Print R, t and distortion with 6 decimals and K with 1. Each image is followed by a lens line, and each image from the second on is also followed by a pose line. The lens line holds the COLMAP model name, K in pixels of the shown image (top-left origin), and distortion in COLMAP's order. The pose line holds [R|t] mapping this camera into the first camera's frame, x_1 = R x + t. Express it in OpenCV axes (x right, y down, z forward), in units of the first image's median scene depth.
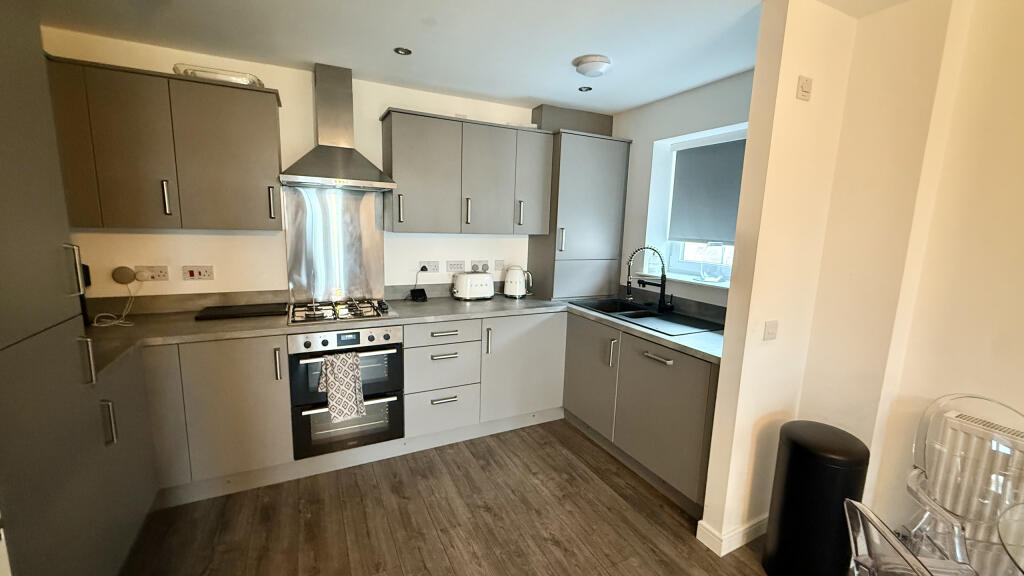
lens RADIAL K [[407.1, 0, 510.3], [0, 407.1, 289.7], [0, 0, 1]] dist [-0.000942, 0.000438]
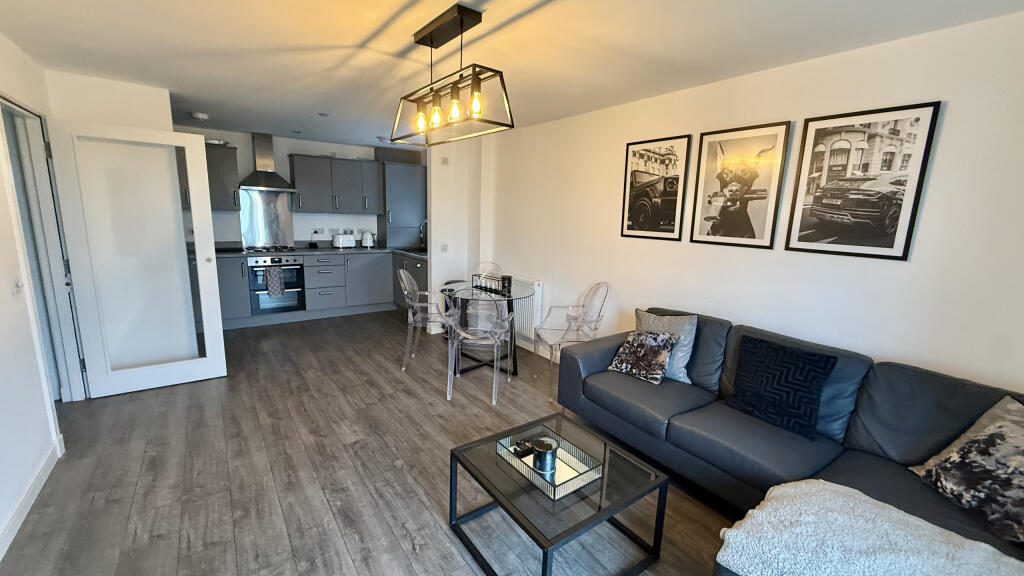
lens RADIAL K [[407.1, 0, 510.2], [0, 407.1, 285.3], [0, 0, 1]] dist [-0.000942, 0.000438]
pose [[0.983728, -0.030380, 0.177075, 0.413830], [0.027445, 0.999443, 0.019002, 0.227941], [-0.177554, -0.013833, 0.984014, -1.271966]]
